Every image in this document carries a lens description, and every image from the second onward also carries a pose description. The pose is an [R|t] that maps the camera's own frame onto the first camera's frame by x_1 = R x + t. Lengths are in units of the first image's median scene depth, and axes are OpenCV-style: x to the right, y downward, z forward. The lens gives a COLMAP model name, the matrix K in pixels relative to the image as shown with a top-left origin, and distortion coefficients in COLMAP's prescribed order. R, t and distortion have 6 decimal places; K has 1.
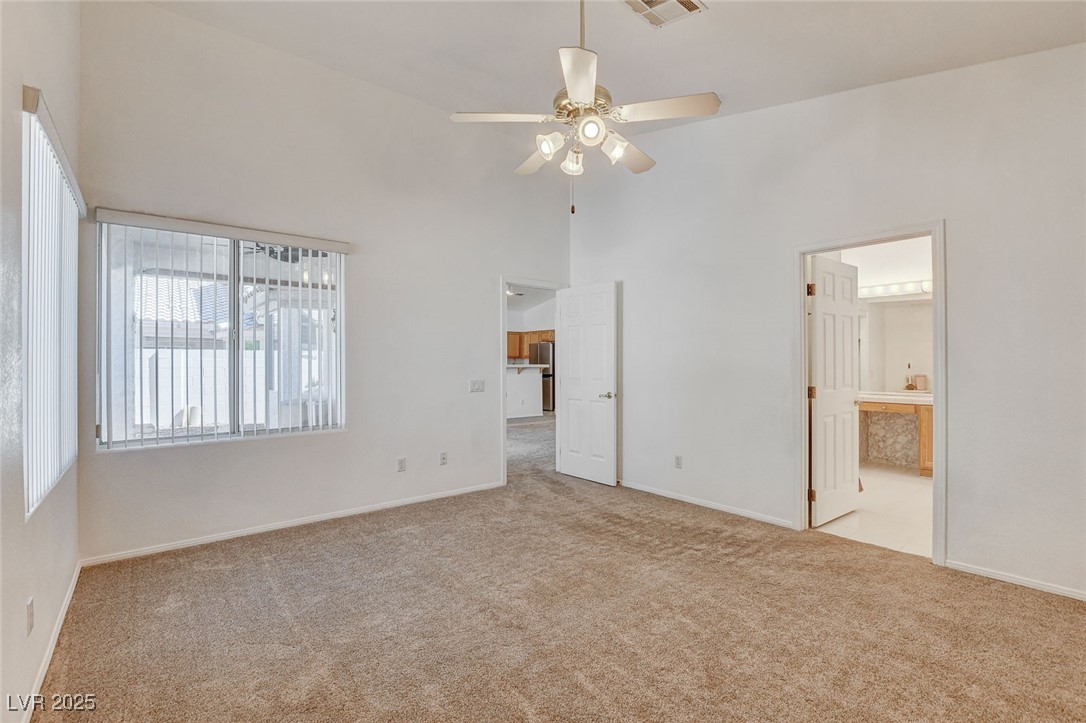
lens RADIAL K [[485.0, 0, 539.4], [0, 485.0, 359.8], [0, 0, 1]] dist [-0.020334, 0.001089]
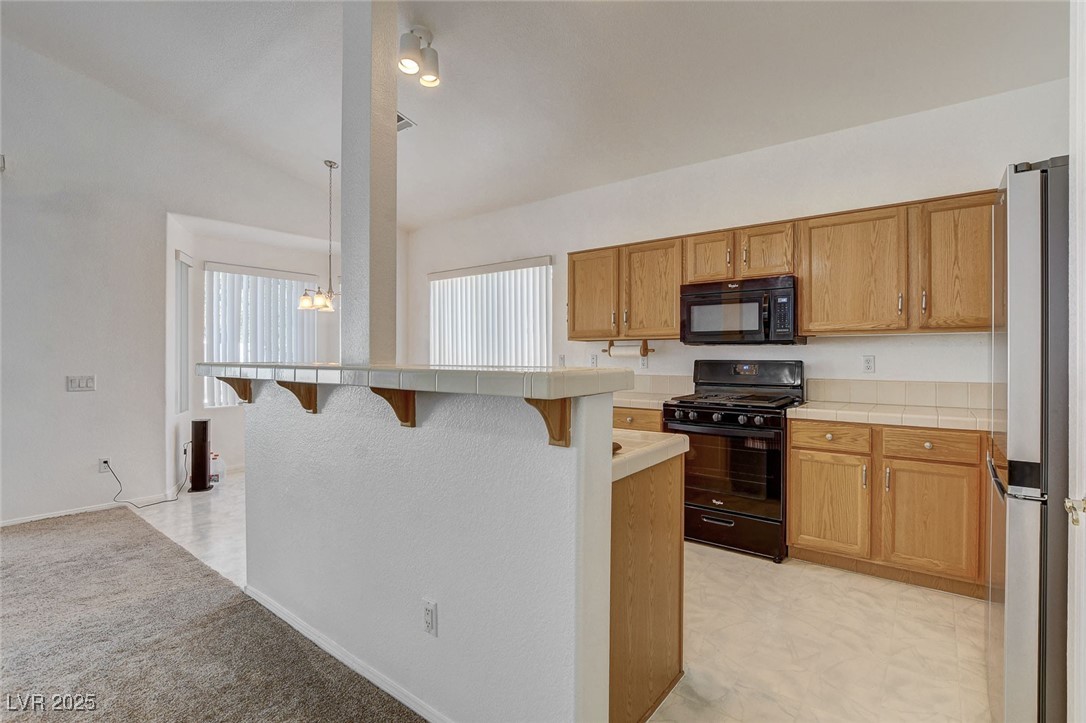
lens RADIAL K [[509.5, 0, 541.4], [0, 509.5, 355.7], [0, 0, 1]] dist [-0.025103, 0.004541]
pose [[0.219546, -0.001862, -0.975600, 0.107143], [0.003364, 0.999994, -0.001152, 0.006352], [0.975596, -0.003029, 0.219550, 0.869981]]
